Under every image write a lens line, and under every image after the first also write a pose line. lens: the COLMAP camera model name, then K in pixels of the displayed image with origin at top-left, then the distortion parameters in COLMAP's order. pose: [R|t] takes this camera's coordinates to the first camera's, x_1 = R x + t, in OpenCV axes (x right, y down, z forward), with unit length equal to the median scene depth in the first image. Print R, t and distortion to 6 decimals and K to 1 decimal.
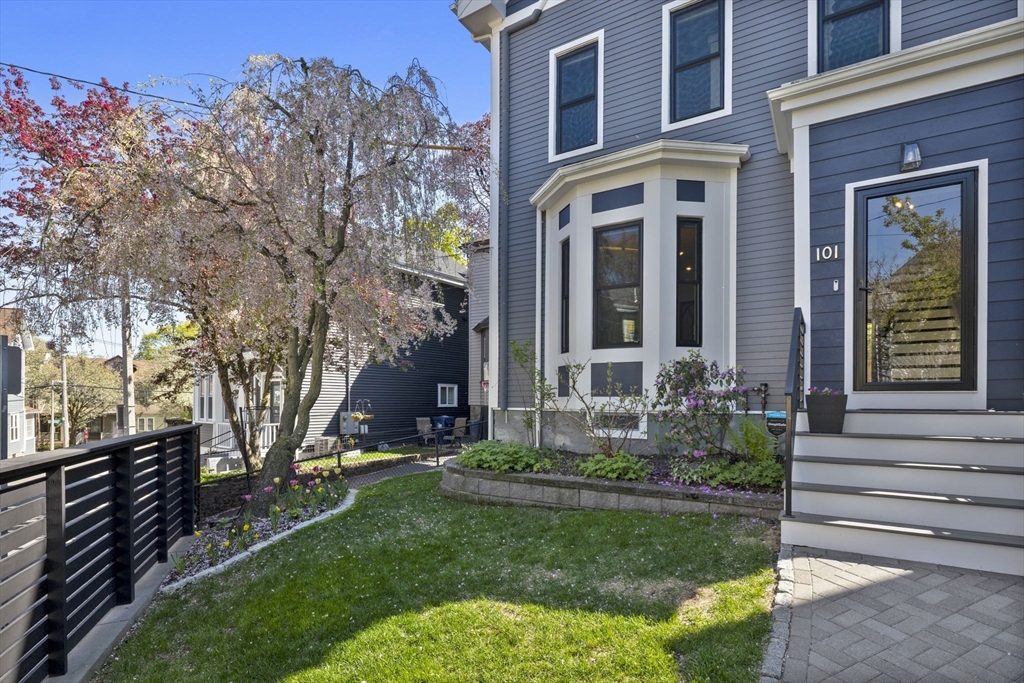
lens RADIAL K [[523.2, 0, 512.0], [0, 523.2, 341.5], [0, 0, 1]] dist [-0.001075, -0.000250]
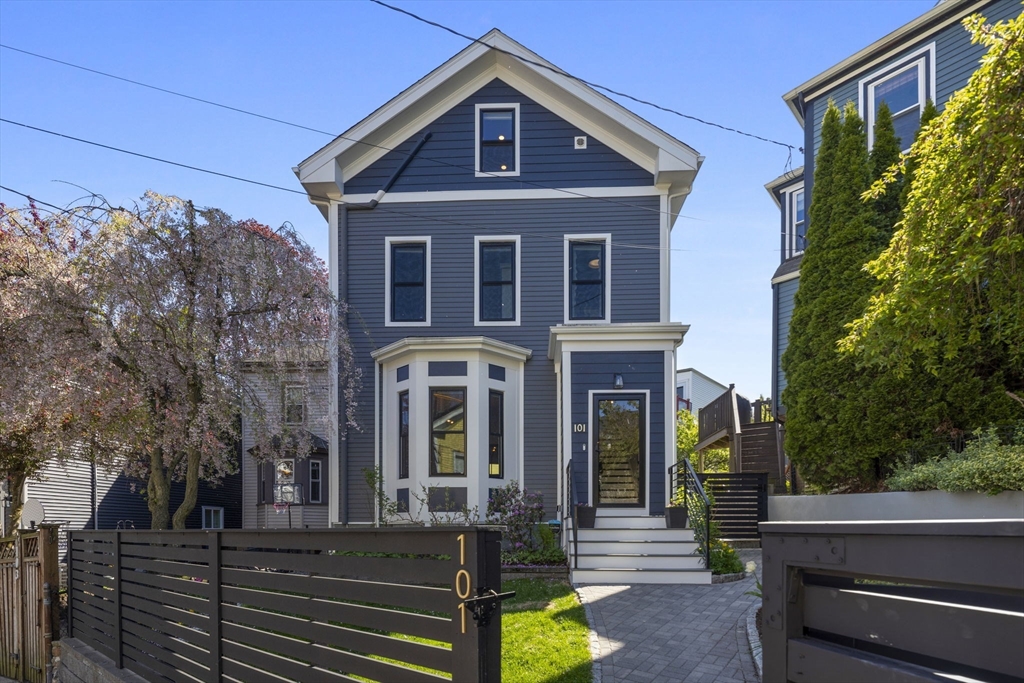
lens RADIAL K [[558.1, 0, 507.7], [0, 558.1, 370.4], [0, 0, 1]] dist [0.001010, 0.000293]
pose [[0.861943, 0.148420, 0.484794, -0.403888], [-0.056928, 0.978478, -0.198345, 0.019930], [-0.503798, 0.143364, 0.851842, -0.372368]]
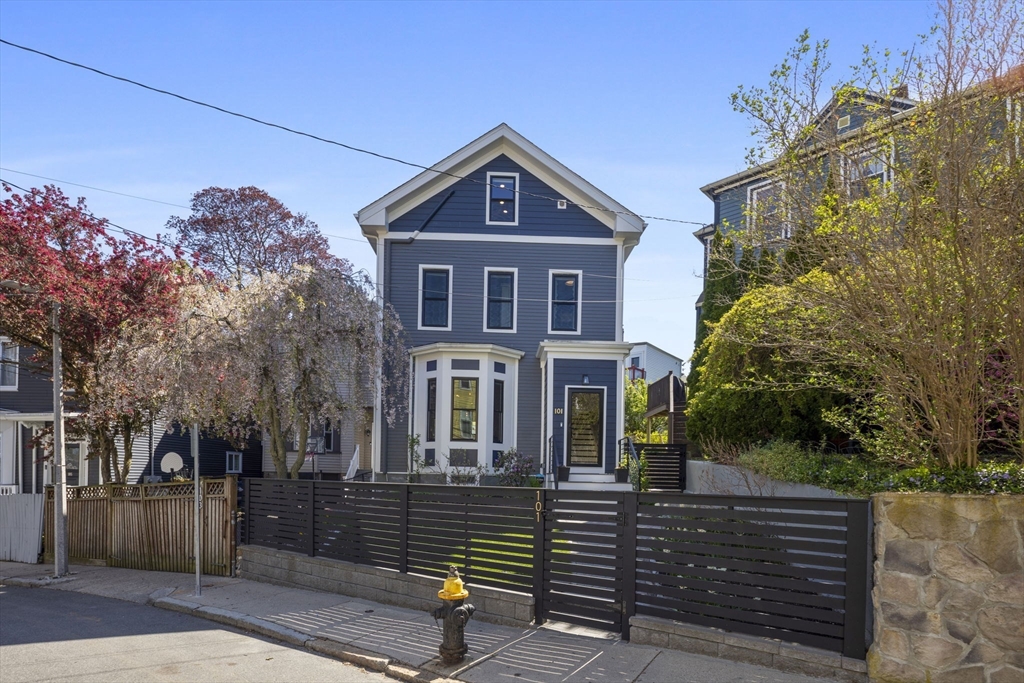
lens RADIAL K [[440.9, 0, 507.3], [0, 440.9, 341.9], [0, 0, 1]] dist [0.001470, 0.000402]
pose [[0.847710, 0.179343, 0.499223, -0.529652], [-0.075787, 0.972406, -0.220641, 0.001421], [-0.525018, 0.149205, 0.837911, -0.510071]]
